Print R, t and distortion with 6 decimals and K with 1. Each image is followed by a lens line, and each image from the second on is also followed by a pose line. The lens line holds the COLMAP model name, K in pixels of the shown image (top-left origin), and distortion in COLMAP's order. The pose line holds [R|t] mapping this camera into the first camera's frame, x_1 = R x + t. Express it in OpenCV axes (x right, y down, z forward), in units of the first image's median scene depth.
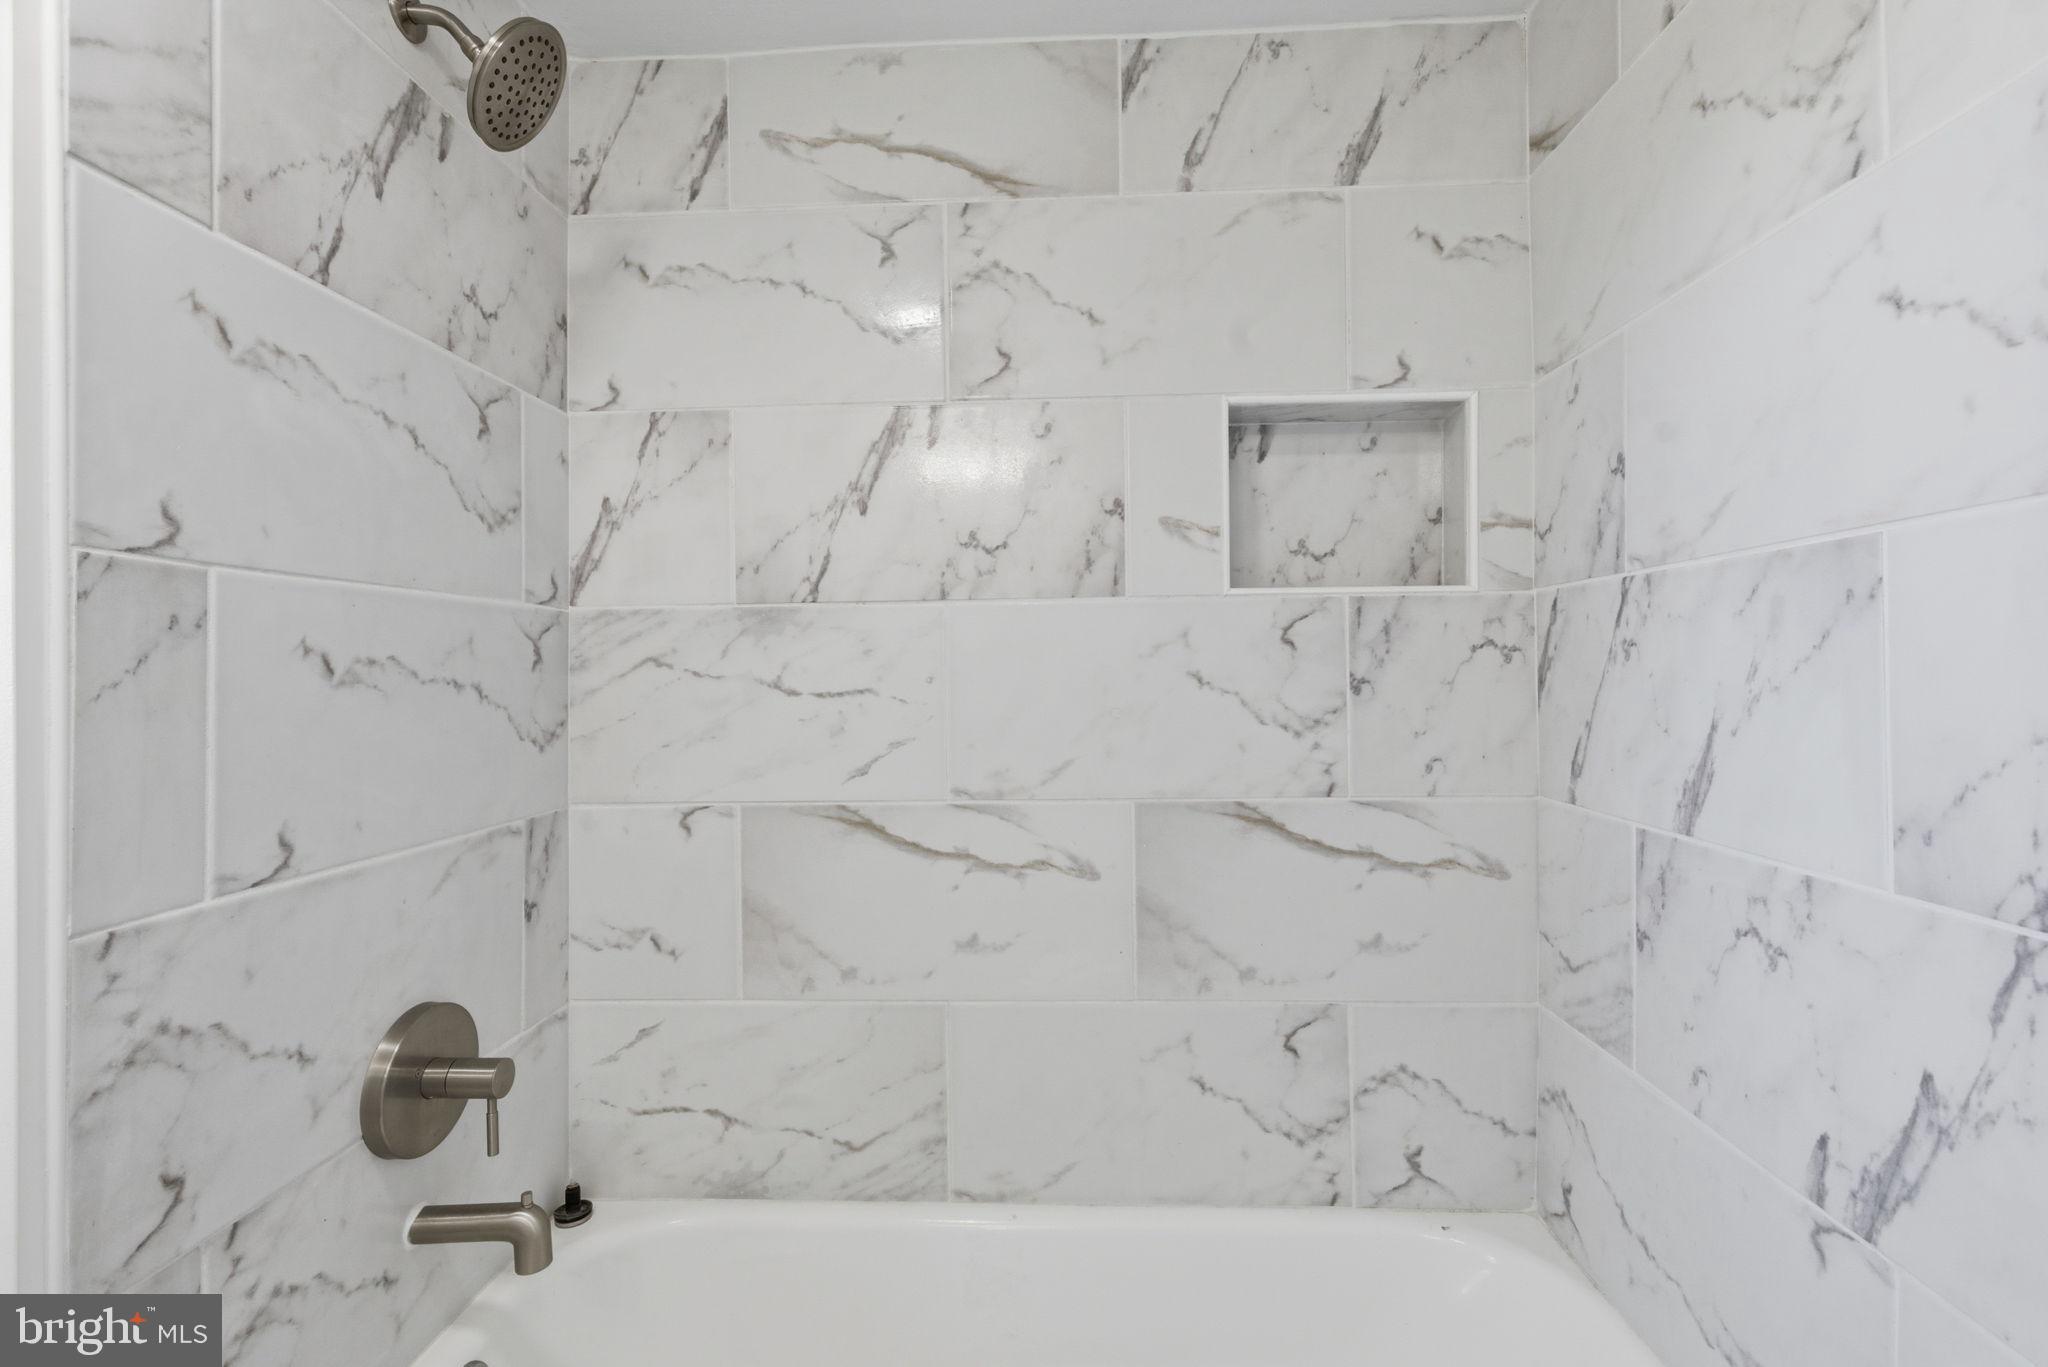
lens RADIAL K [[930.6, 0, 1034.2], [0, 930.6, 666.0], [0, 0, 1]] dist [-0.002712, 0.001616]
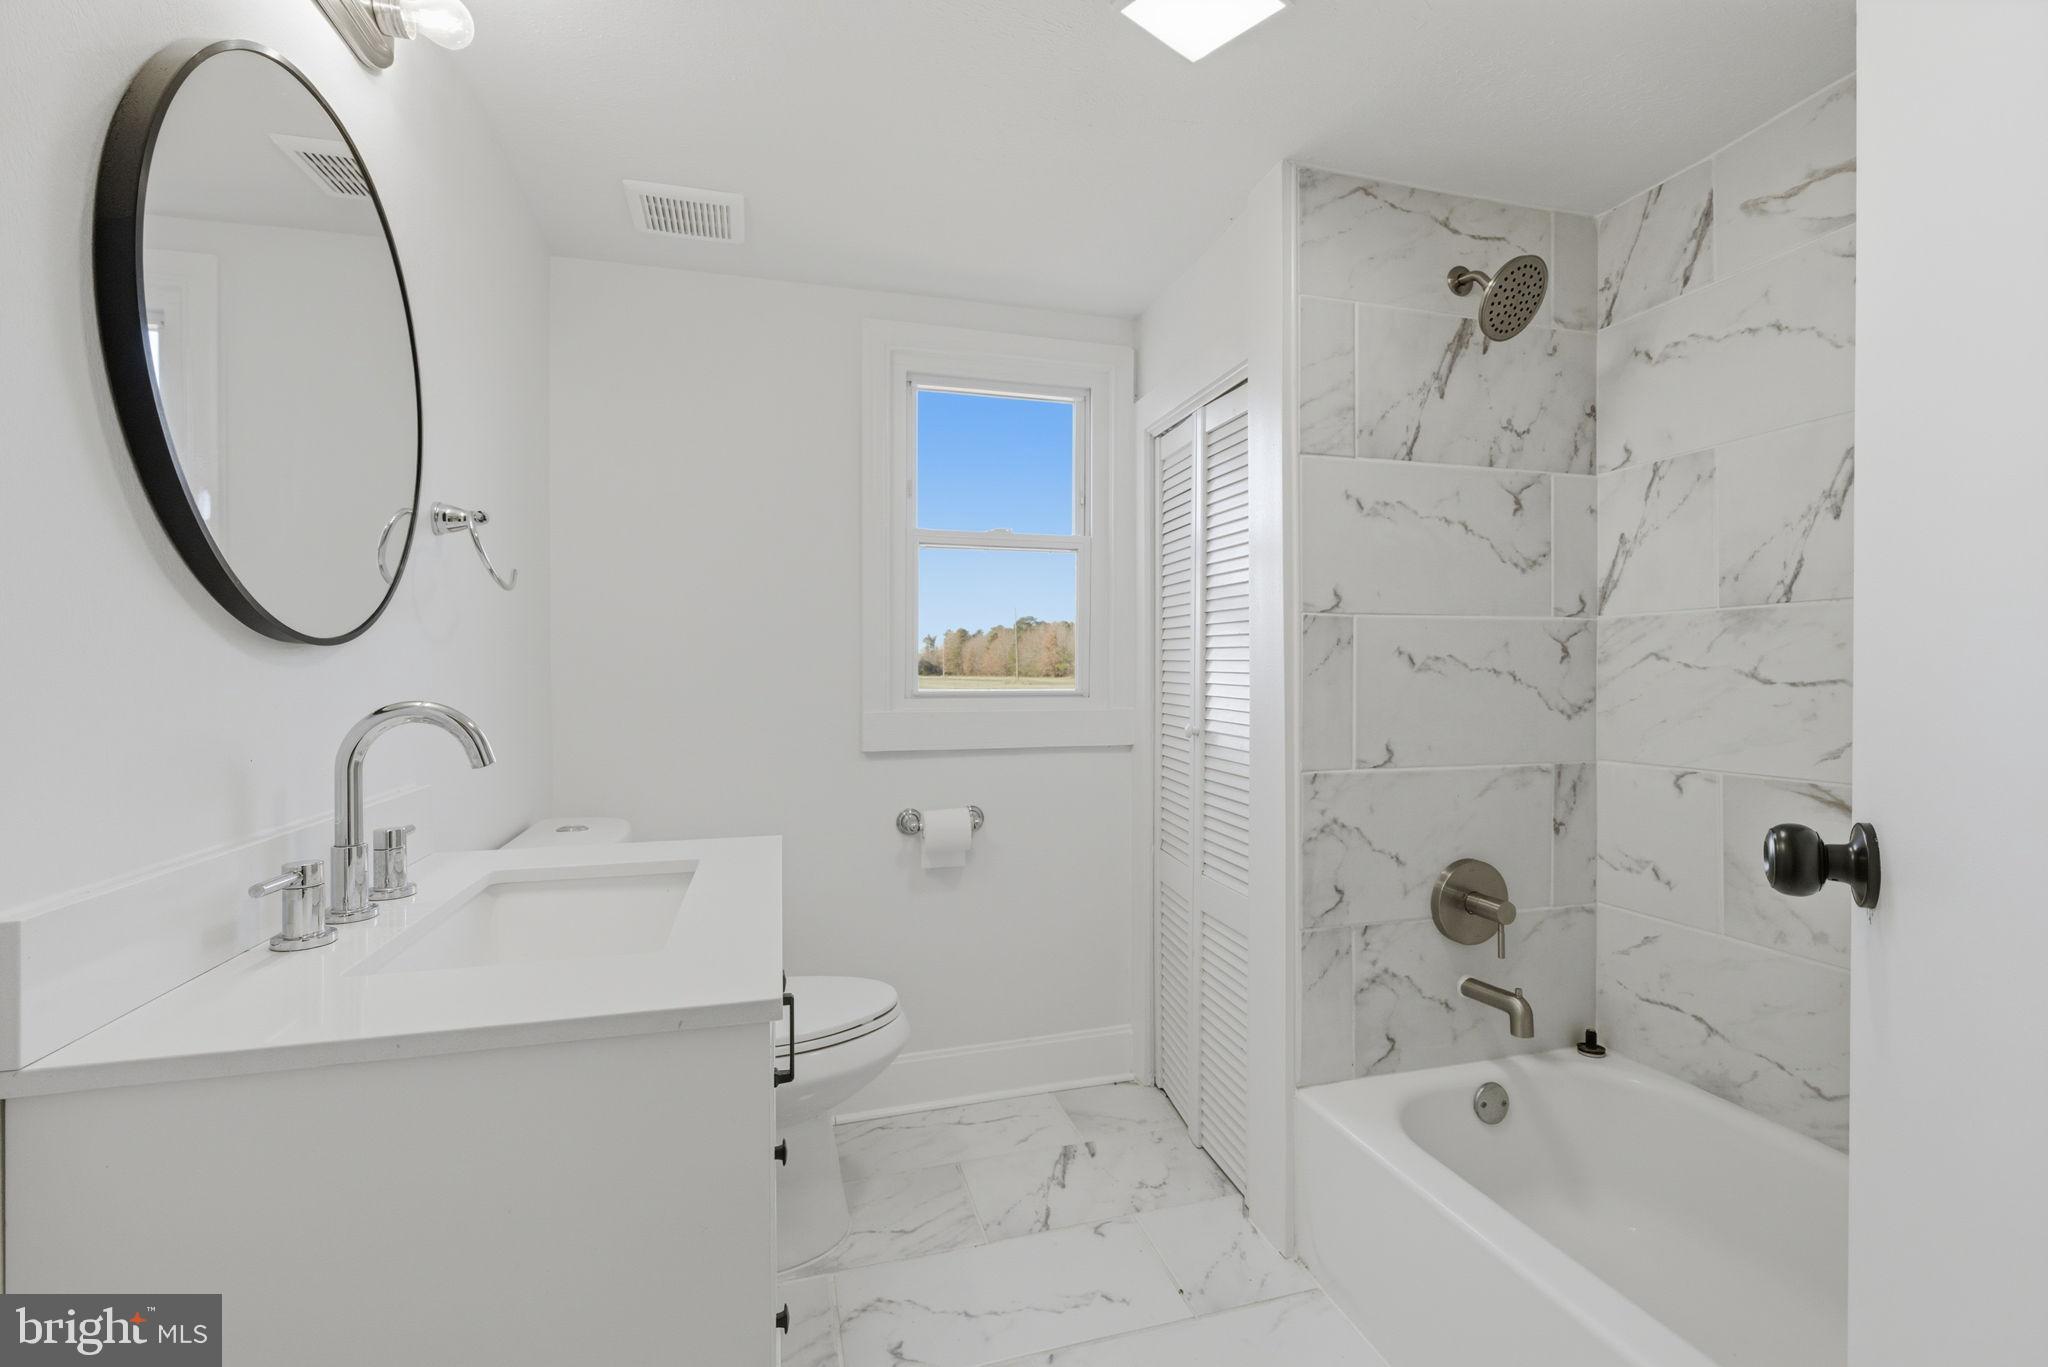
lens RADIAL K [[930.6, 0, 1030.8], [0, 930.6, 673.0], [0, 0, 1]] dist [-0.002712, 0.001616]
pose [[0.311461, 0.008957, -0.950217, 0.561022], [0.006310, 0.999914, 0.011494, -0.001131], [0.950238, -0.009576, 0.311377, -0.232441]]
